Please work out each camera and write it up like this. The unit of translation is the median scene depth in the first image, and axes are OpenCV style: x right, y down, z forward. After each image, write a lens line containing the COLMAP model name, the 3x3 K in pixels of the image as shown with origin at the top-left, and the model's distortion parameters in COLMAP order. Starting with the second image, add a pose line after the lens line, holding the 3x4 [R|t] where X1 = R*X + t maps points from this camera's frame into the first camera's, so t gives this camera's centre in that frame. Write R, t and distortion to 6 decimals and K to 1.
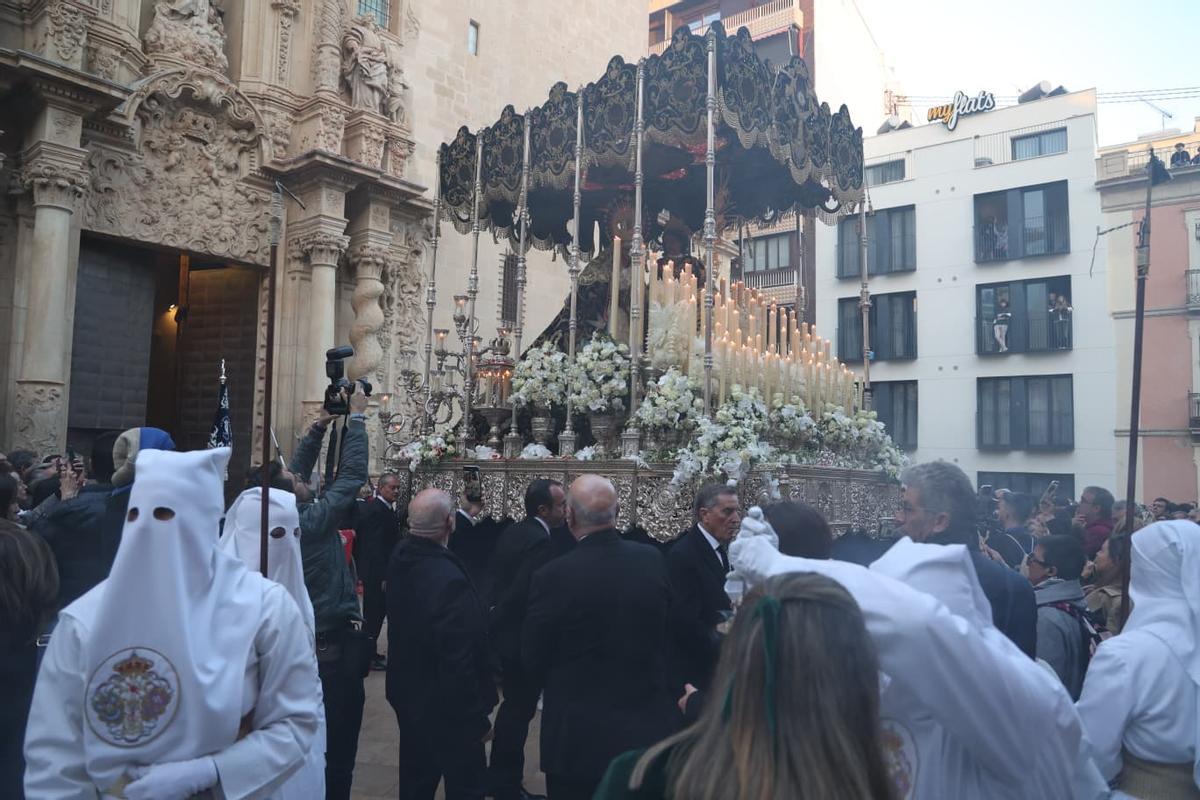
lens RADIAL K [[835.5, 0, 589.9], [0, 835.5, 408.9], [0, 0, 1]] dist [-0.064039, 0.046757]
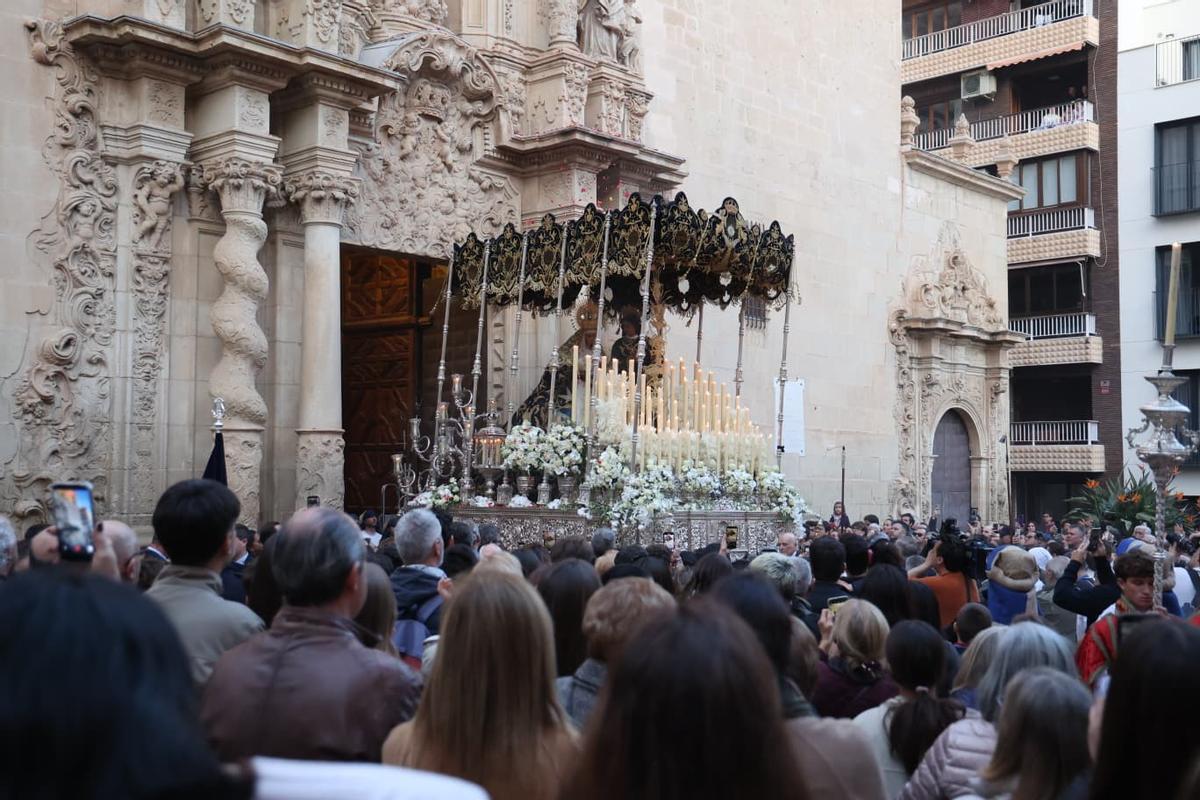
lens RADIAL K [[1329.9, 0, 602.3], [0, 1329.9, 390.2], [0, 0, 1]] dist [0.104872, 0.000000]
pose [[0.998571, -0.020578, -0.049312, -0.233448], [0.020173, 0.999759, -0.008694, -0.042885], [0.049479, 0.007687, 0.998746, -0.276146]]
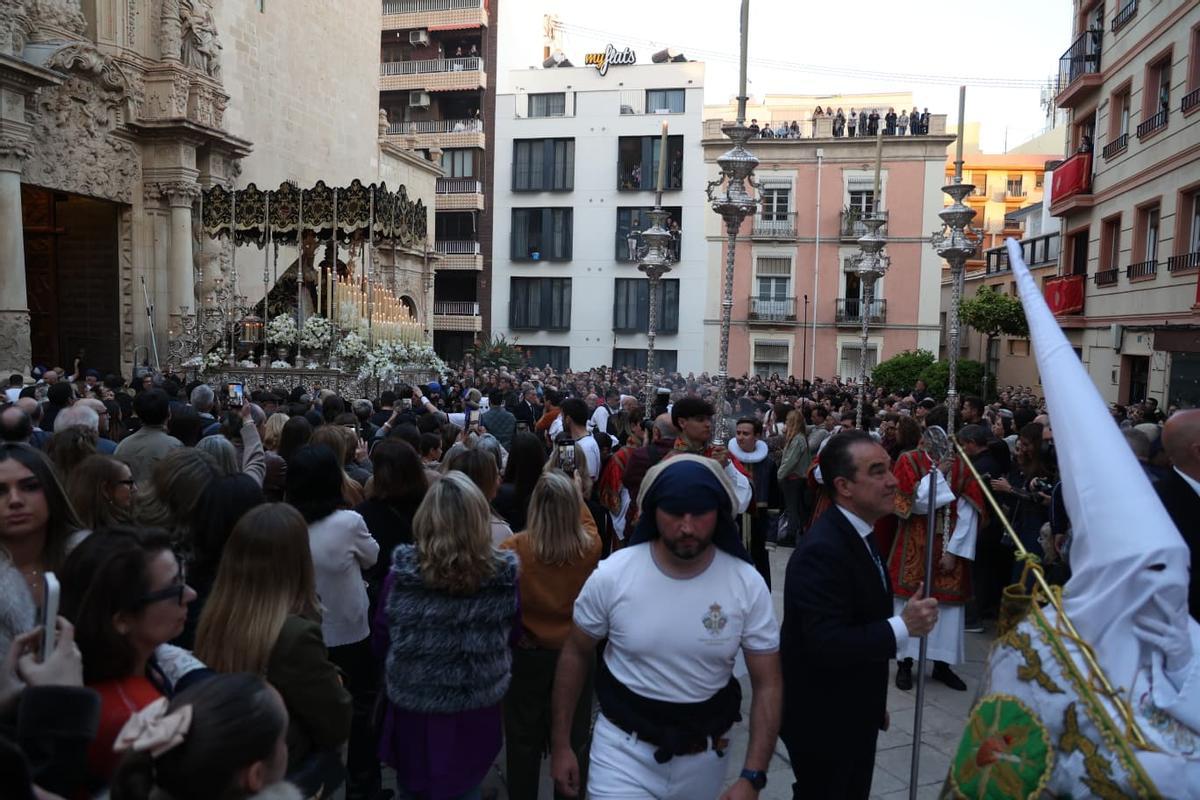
lens RADIAL K [[835.5, 0, 601.9], [0, 835.5, 396.2], [0, 0, 1]] dist [-0.064039, 0.046757]
pose [[0.898953, -0.030322, 0.436995, -0.301009], [-0.033824, 0.989818, 0.138262, -0.081566], [-0.436738, -0.139072, 0.888774, -0.435752]]
